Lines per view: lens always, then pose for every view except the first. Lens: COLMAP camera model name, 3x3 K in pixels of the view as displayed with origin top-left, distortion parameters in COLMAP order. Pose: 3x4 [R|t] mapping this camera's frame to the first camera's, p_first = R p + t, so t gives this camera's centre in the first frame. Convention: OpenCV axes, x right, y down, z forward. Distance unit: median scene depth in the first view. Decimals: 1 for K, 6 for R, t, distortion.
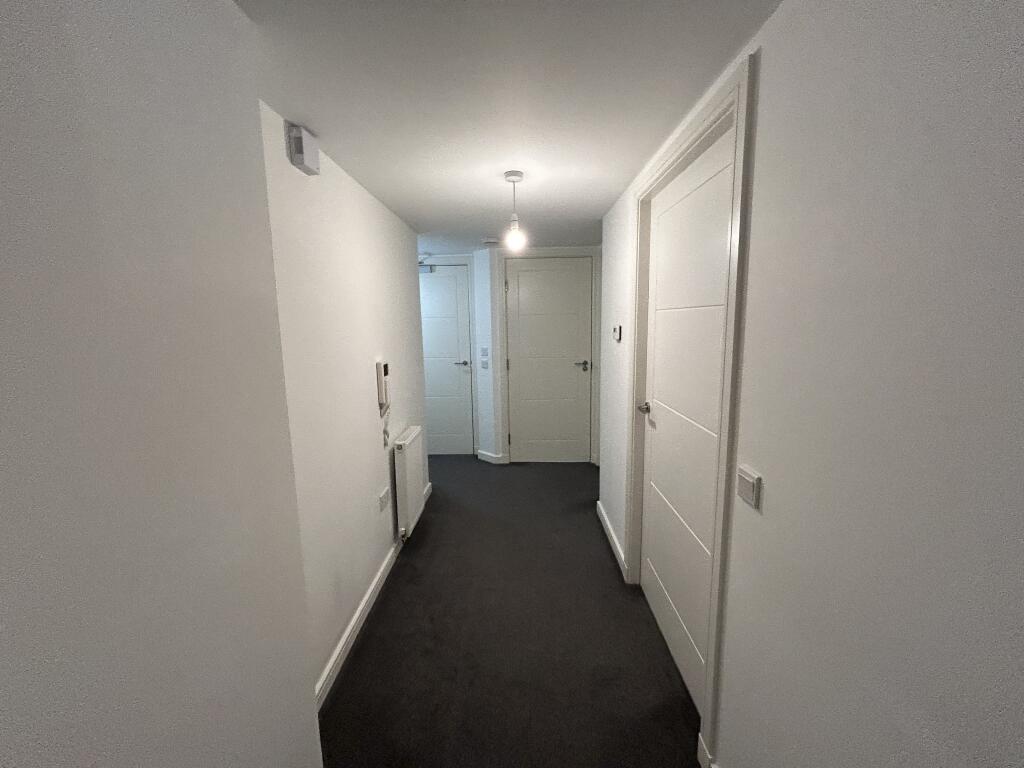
lens RADIAL K [[416.7, 0, 513.5], [0, 416.7, 382.9], [0, 0, 1]] dist [0.001097, 0.000022]
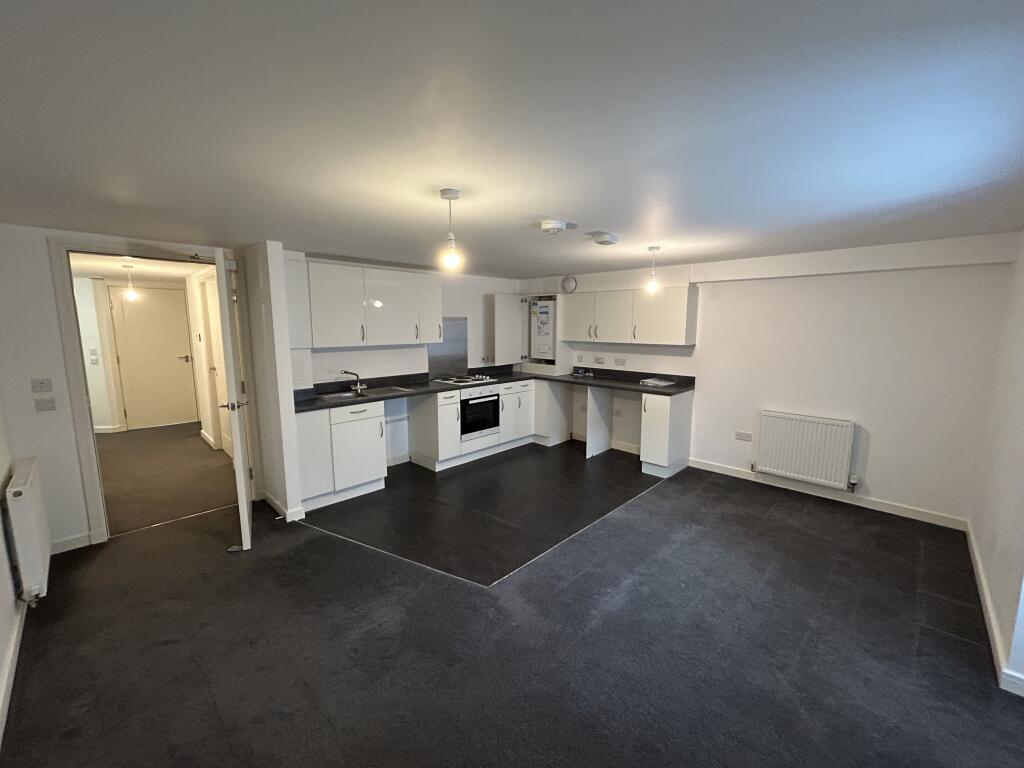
lens RADIAL K [[416.7, 0, 511.3], [0, 416.7, 381.4], [0, 0, 1]] dist [0.001097, 0.000022]
pose [[0.694366, -0.080502, 0.715106, -0.106541], [0.093257, 0.995410, 0.021504, 0.122360], [-0.713554, 0.051757, 0.698686, -0.946213]]
